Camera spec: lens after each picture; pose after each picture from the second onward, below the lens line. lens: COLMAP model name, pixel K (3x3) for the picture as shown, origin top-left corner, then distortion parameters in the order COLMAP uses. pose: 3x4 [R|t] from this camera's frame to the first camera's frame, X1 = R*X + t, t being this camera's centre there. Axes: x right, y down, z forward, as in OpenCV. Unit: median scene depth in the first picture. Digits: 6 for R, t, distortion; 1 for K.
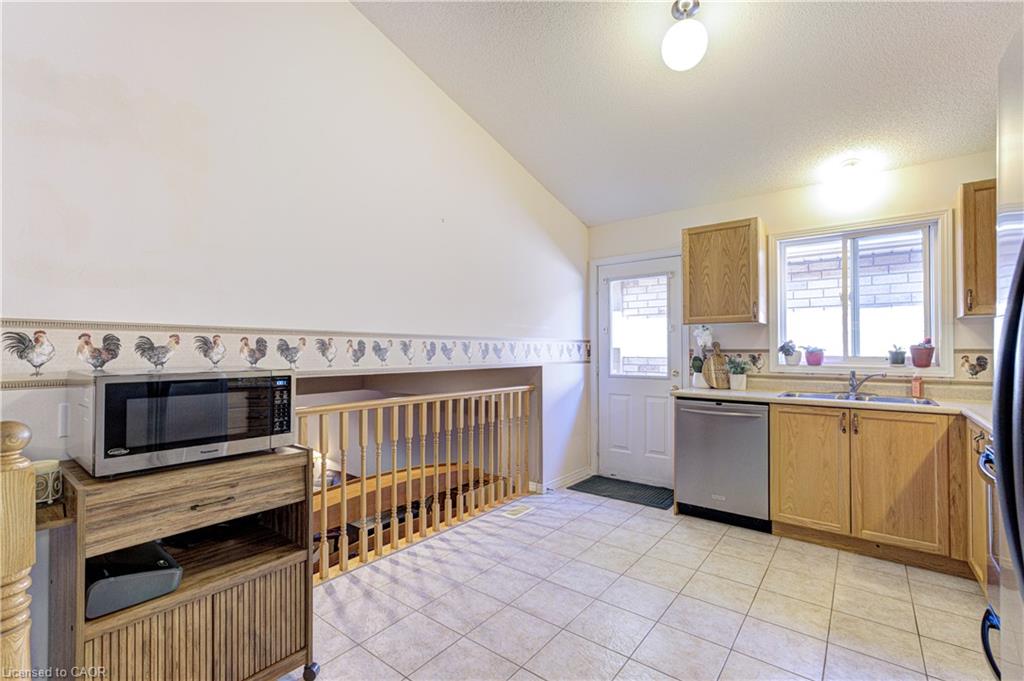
lens RADIAL K [[462.1, 0, 510.4], [0, 462.1, 342.0], [0, 0, 1]] dist [0.011525, 0.000397]
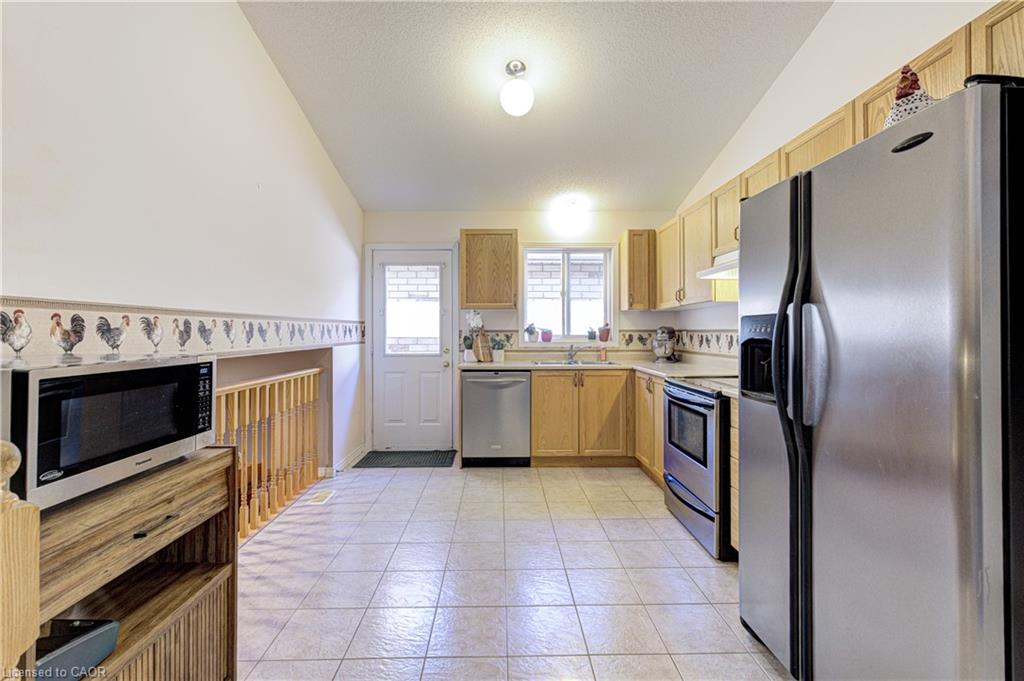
lens RADIAL K [[458.7, 0, 509.4], [0, 458.7, 326.1], [0, 0, 1]] dist [0.013246, 0.000439]
pose [[0.776032, 0.004707, 0.630676, -0.320502], [-0.009101, 0.999952, 0.003735, -0.000067], [-0.630628, -0.008638, 0.776037, 0.006875]]
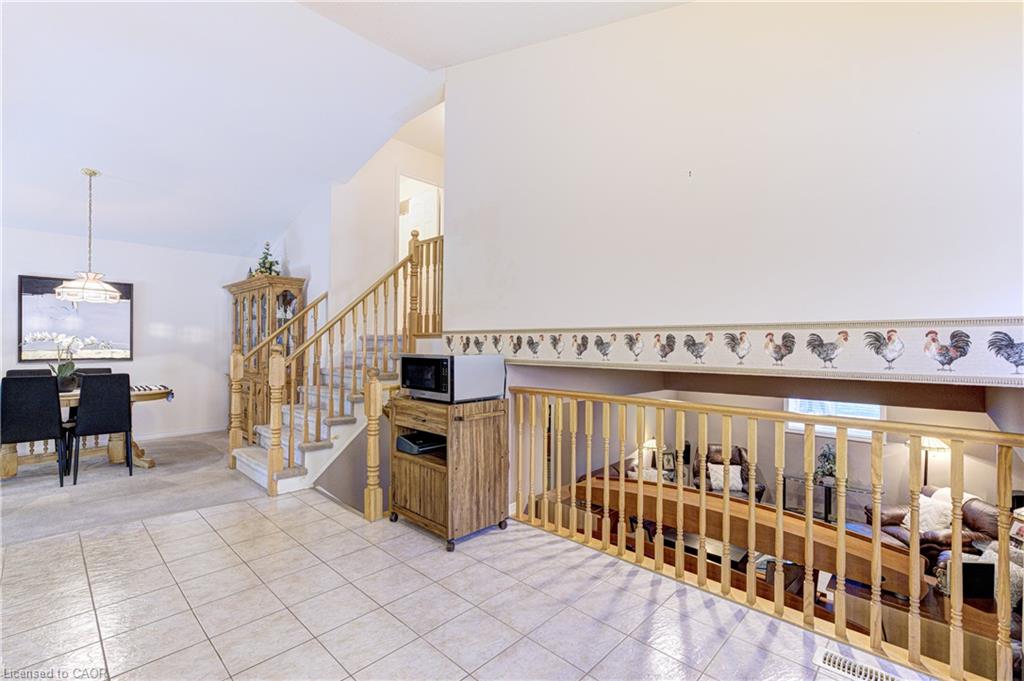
lens RADIAL K [[446.4, 0, 502.1], [0, 446.4, 342.4], [0, 0, 1]] dist [-0.009023, 0.000050]
pose [[-0.114217, -0.006602, -0.993434, 0.591819], [0.011340, 0.999904, -0.007949, 0.015412], [0.993391, -0.012173, -0.114131, 0.753699]]
